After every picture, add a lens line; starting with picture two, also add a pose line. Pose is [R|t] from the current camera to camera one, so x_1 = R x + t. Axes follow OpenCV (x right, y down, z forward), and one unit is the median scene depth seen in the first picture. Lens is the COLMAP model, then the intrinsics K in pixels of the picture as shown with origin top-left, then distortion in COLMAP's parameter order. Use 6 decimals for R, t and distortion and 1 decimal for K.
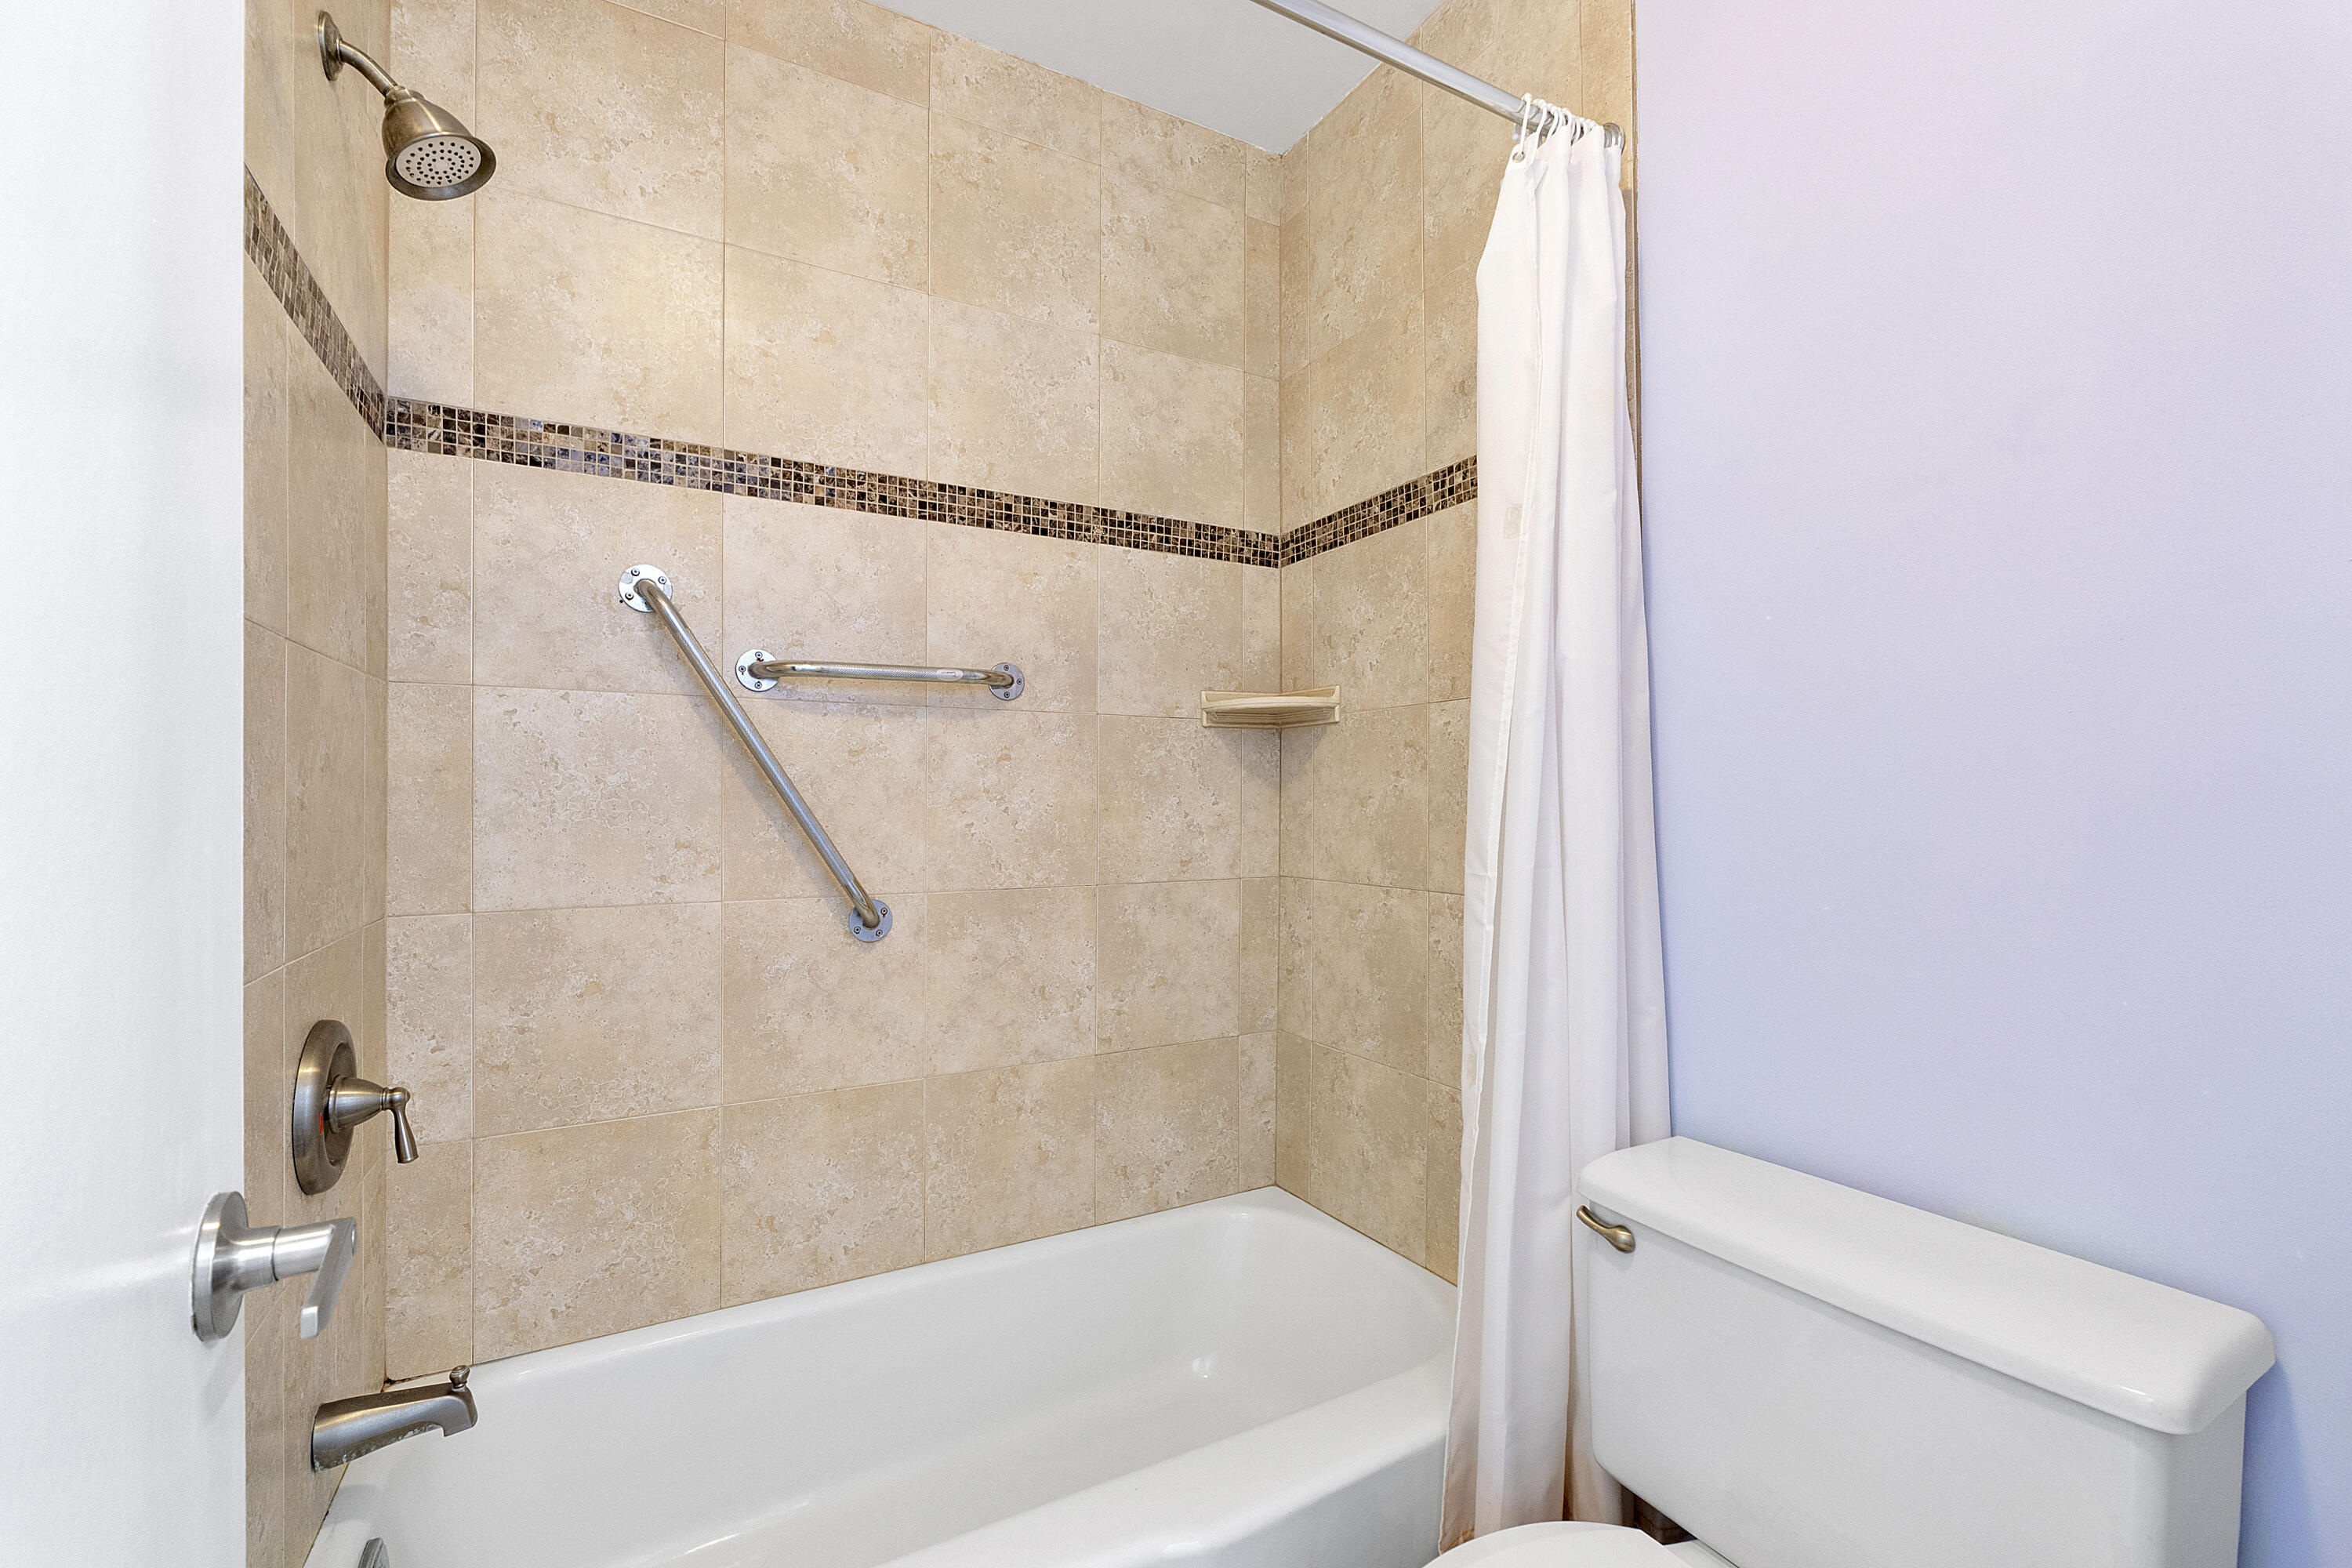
lens RADIAL K [[1000.9, 0, 1178.7], [0, 1000.9, 789.3], [0, 0, 1]] dist [-0.006160, -0.000764]
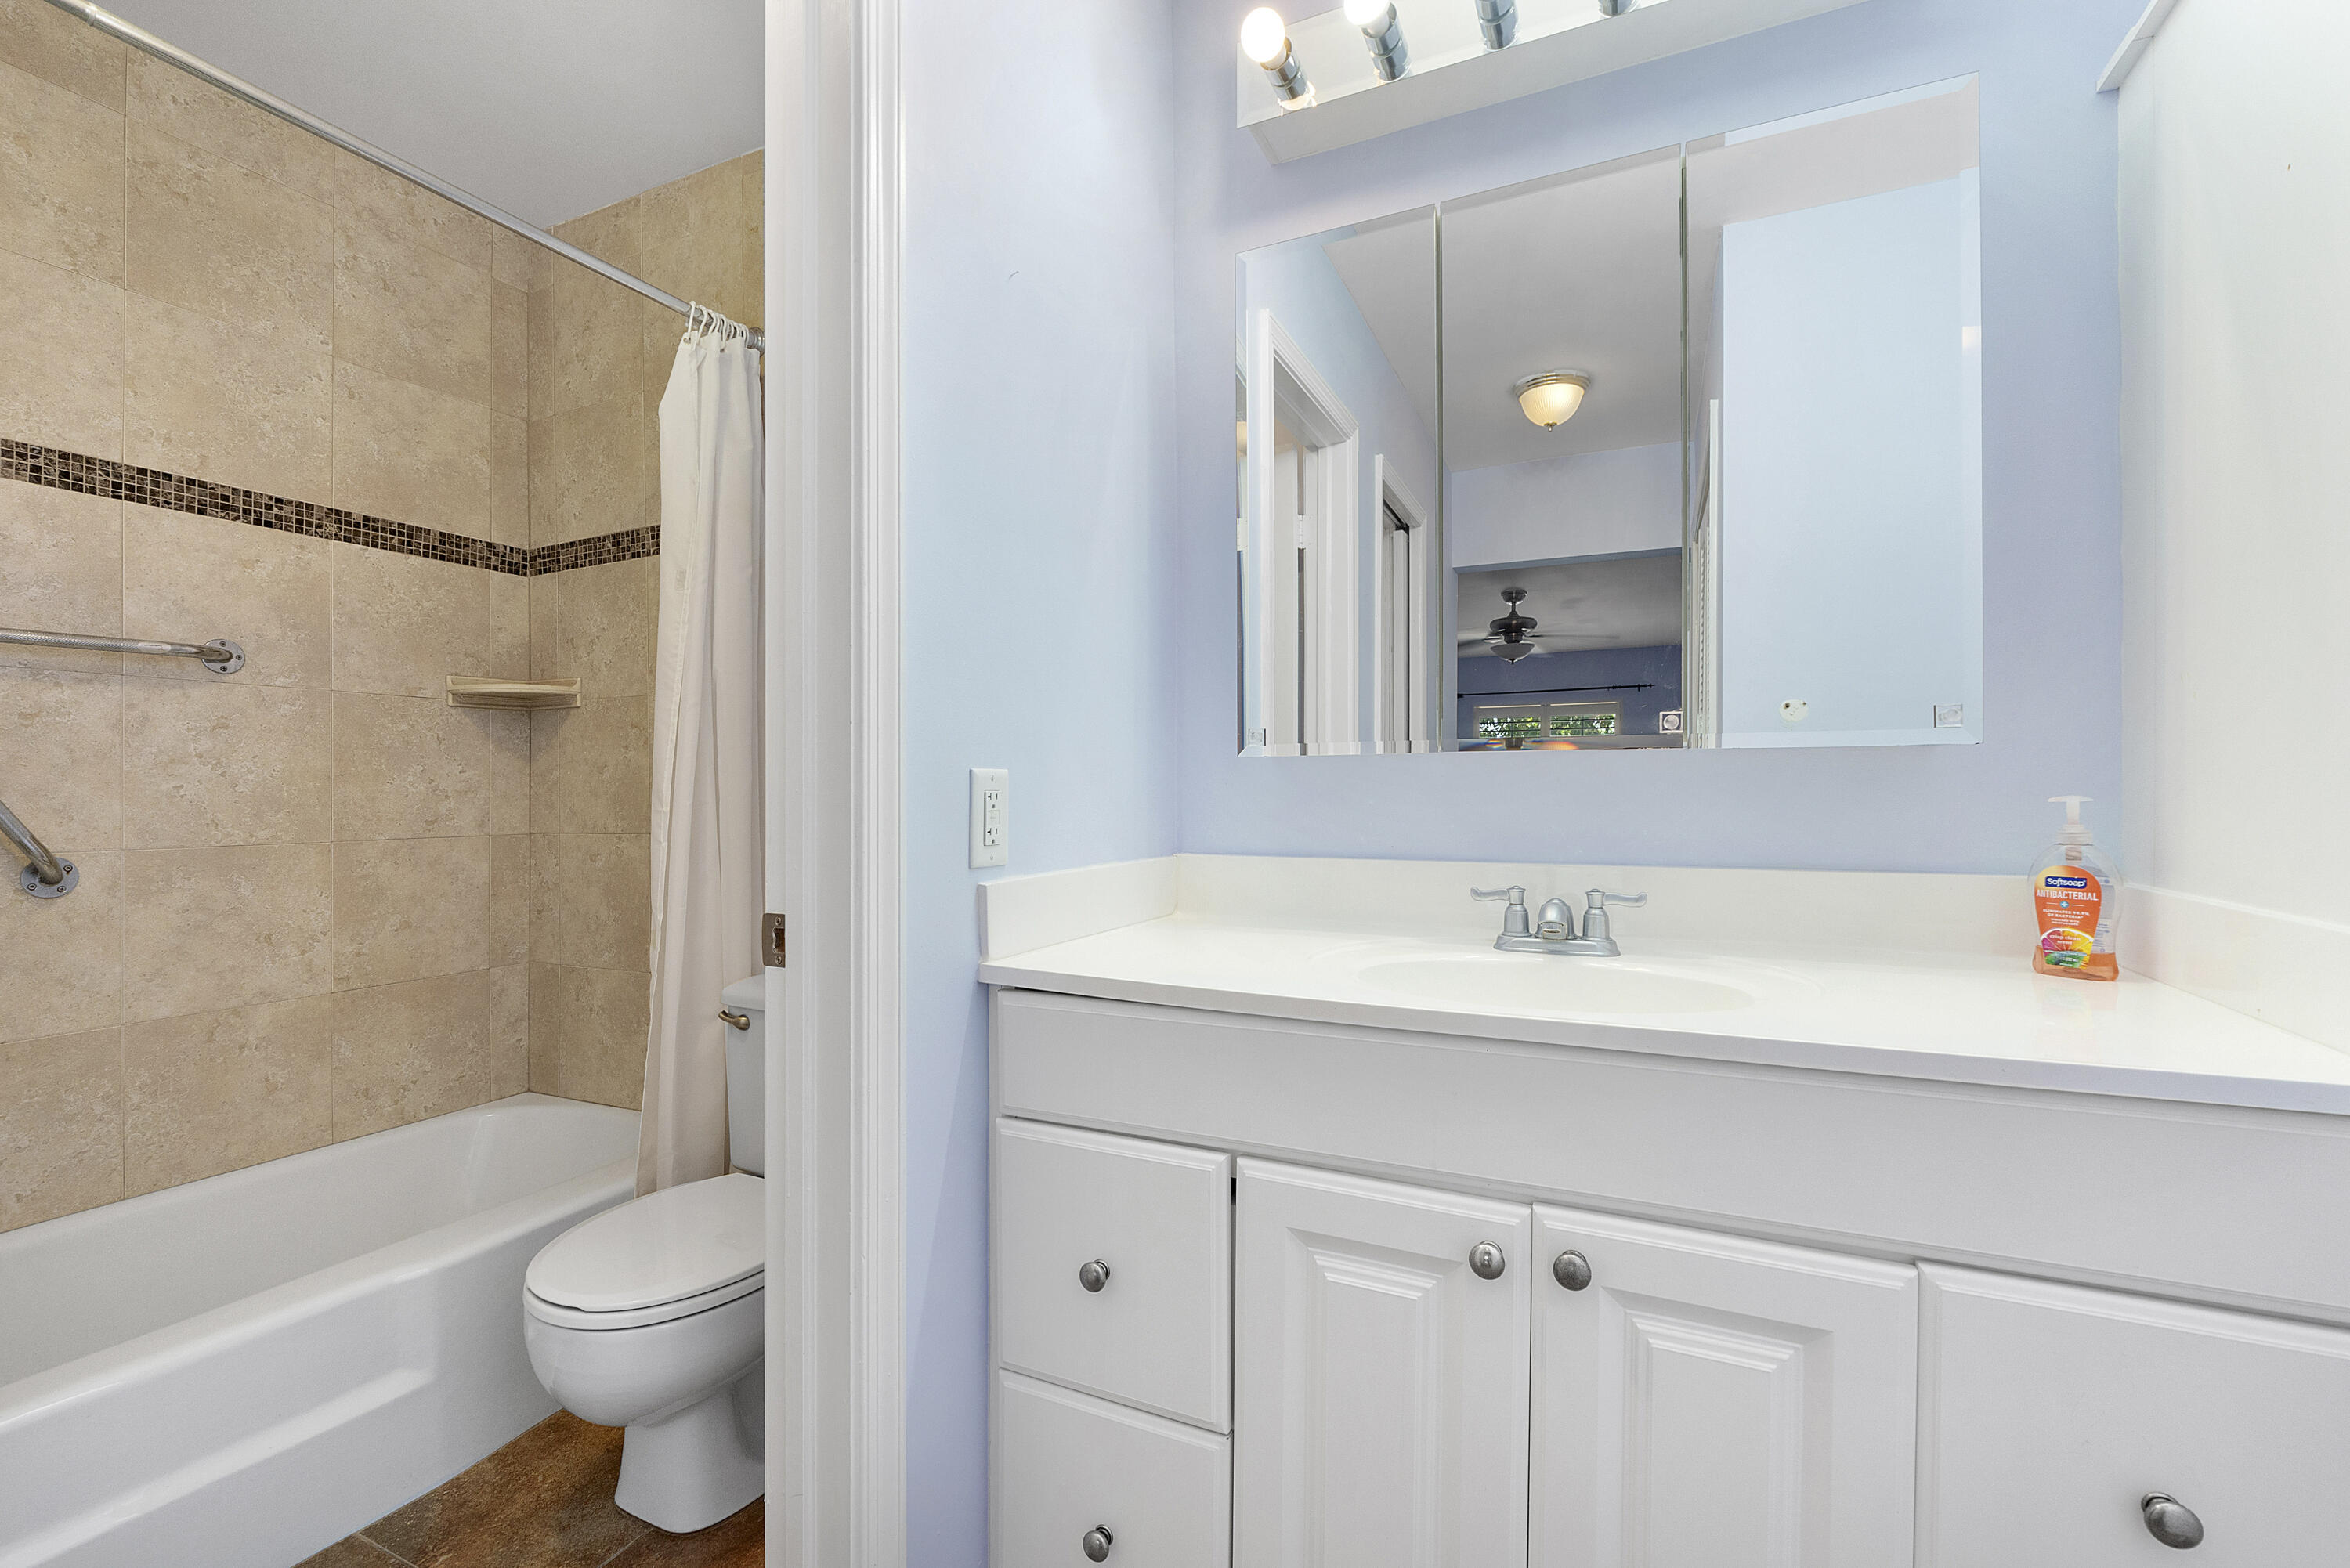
lens RADIAL K [[1000.0, 0, 1186.5], [0, 1000.0, 789.7], [0, 0, 1]] dist [-0.006160, -0.000764]
pose [[0.812022, -0.005145, 0.583604, 0.048861], [0.003113, 0.999985, 0.004484, 0.036447], [-0.583618, -0.001824, 0.812026, -0.499978]]
